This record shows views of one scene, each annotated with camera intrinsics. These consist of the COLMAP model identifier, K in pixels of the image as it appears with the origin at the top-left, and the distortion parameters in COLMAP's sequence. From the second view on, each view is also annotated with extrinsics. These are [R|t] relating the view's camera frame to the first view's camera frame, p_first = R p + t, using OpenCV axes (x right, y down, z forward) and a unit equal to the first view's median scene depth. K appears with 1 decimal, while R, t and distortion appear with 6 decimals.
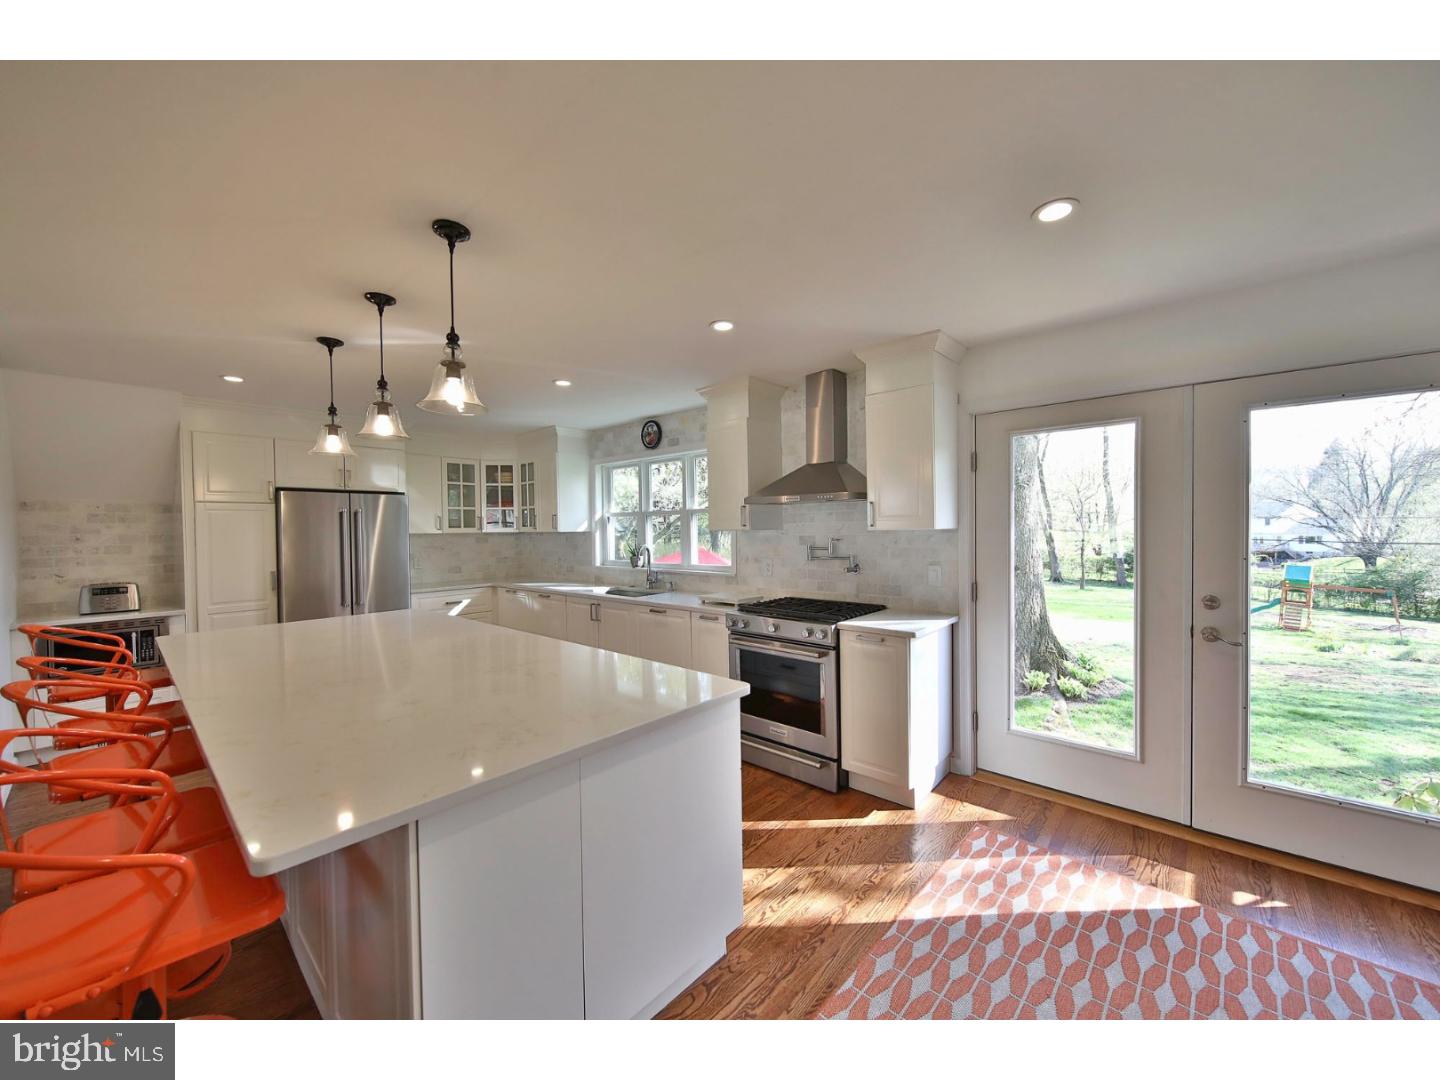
lens RADIAL K [[543.3, 0, 719.5], [0, 543.3, 538.8], [0, 0, 1]] dist [-0.000954, -0.000943]
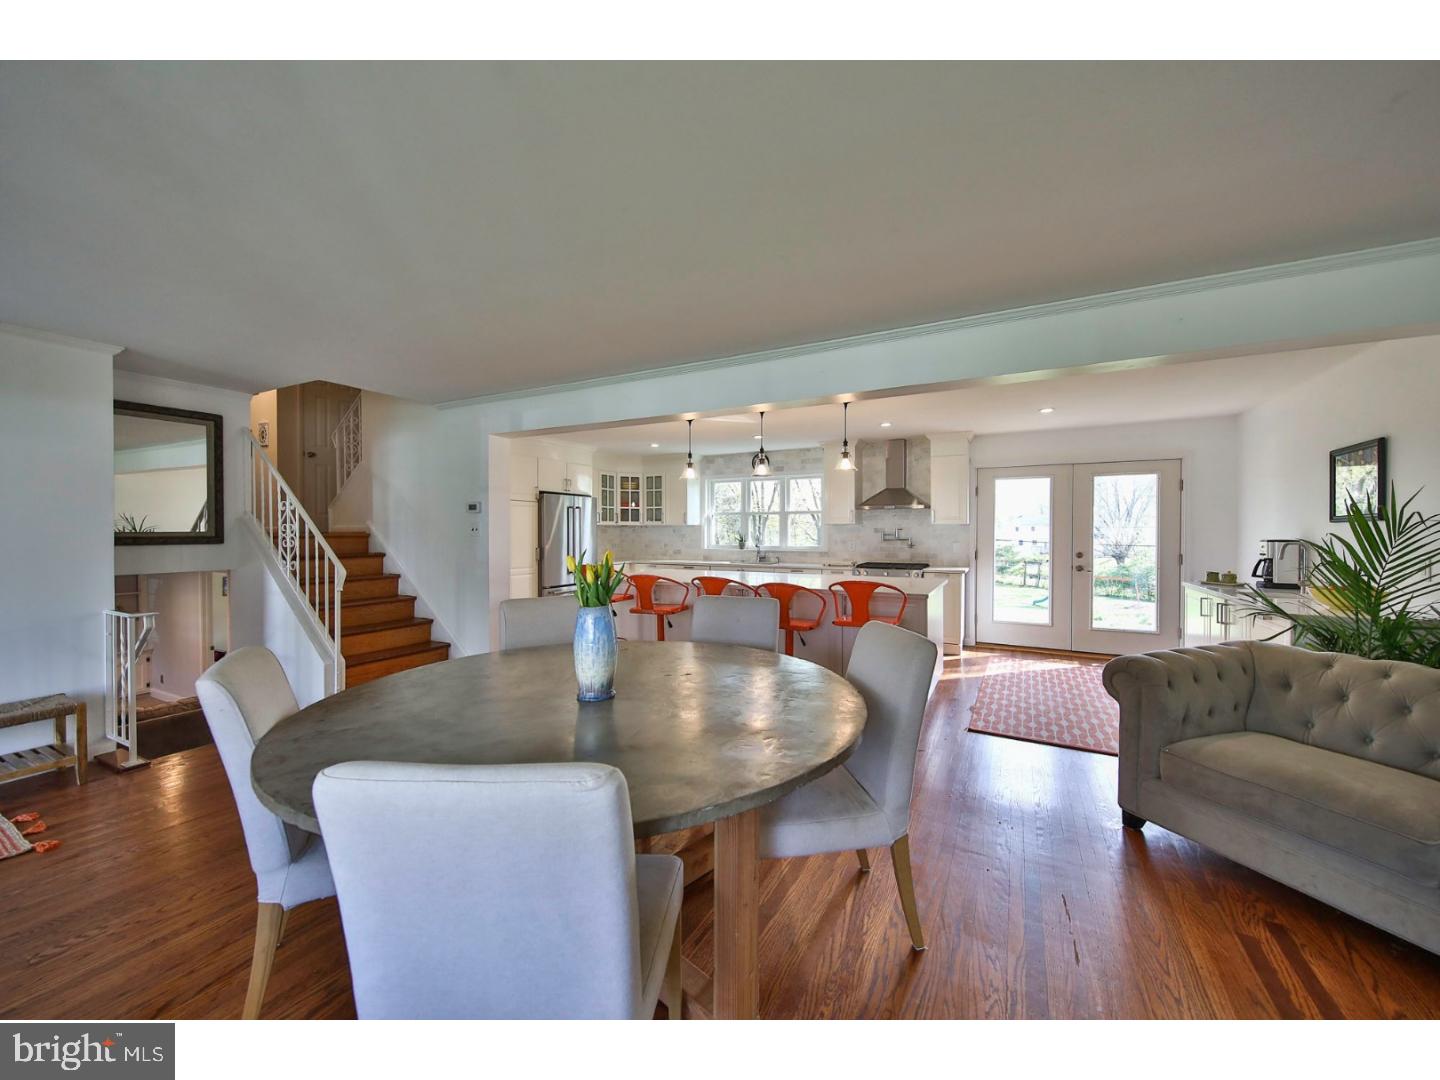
lens RADIAL K [[543.3, 0, 725.7], [0, 543.3, 531.3], [0, 0, 1]] dist [-0.000954, -0.000943]
pose [[0.969285, 0.010904, 0.245698, -0.683314], [-0.006607, 0.999811, -0.018306, 0.037389], [-0.245851, 0.016120, 0.969174, -0.538825]]
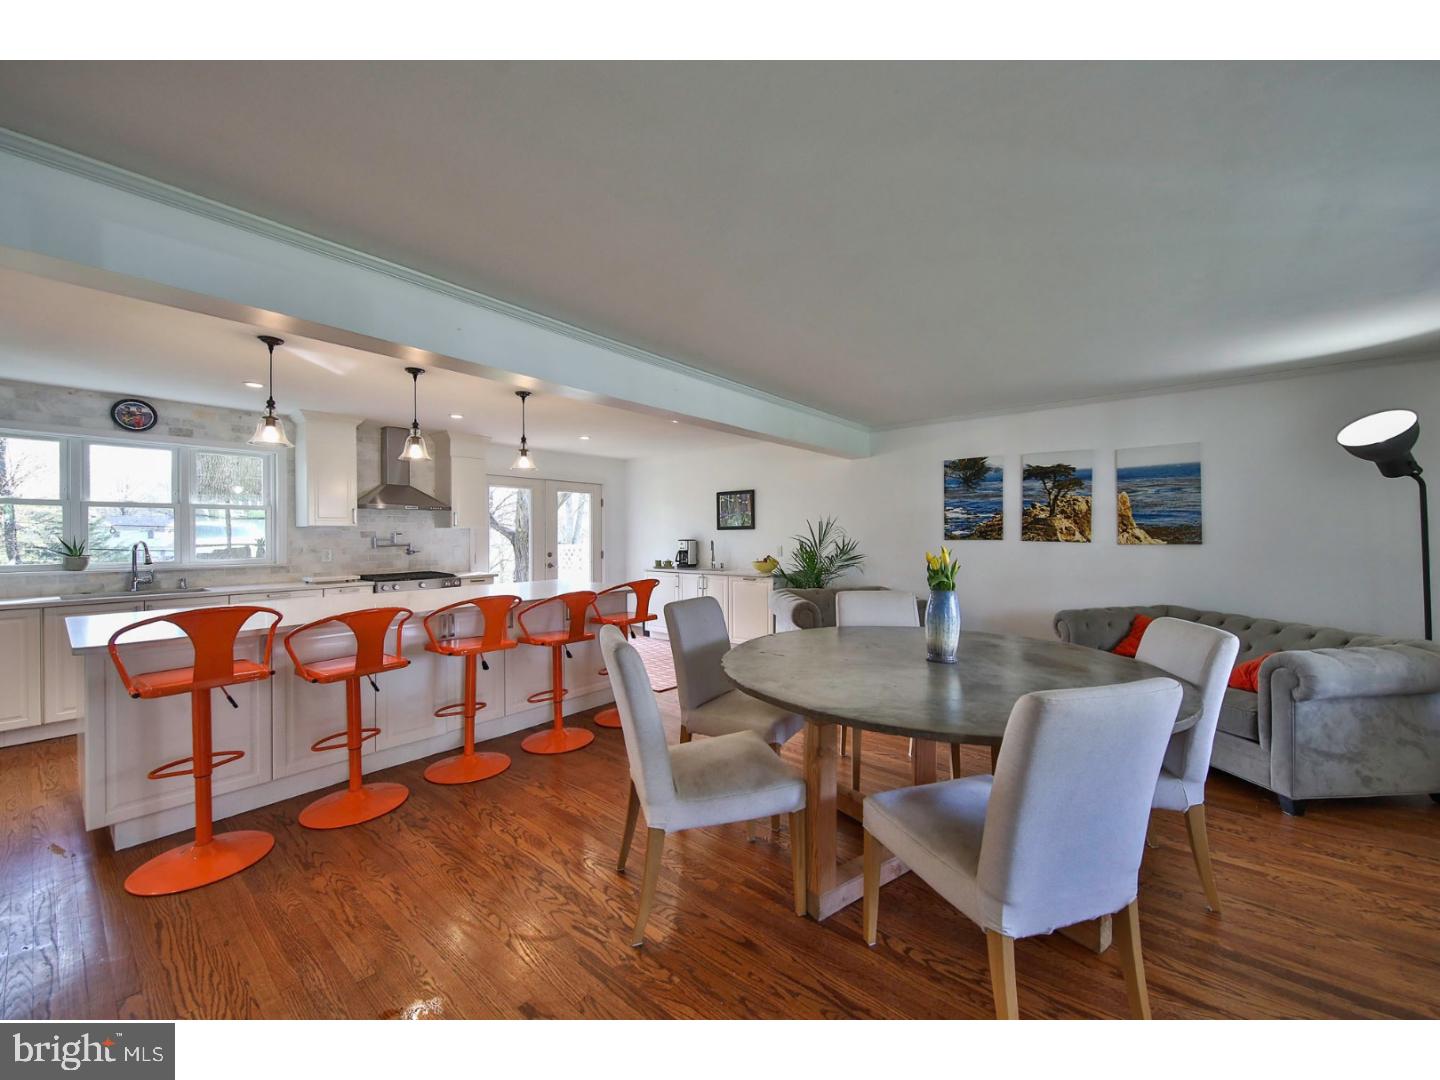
lens RADIAL K [[543.3, 0, 722.7], [0, 543.3, 536.0], [0, 0, 1]] dist [-0.000954, -0.000943]
pose [[-0.047368, 0.008828, 0.998838, -1.182867], [0.019549, 0.999778, -0.007909, 0.032449], [-0.998686, 0.019151, -0.047530, 0.111302]]
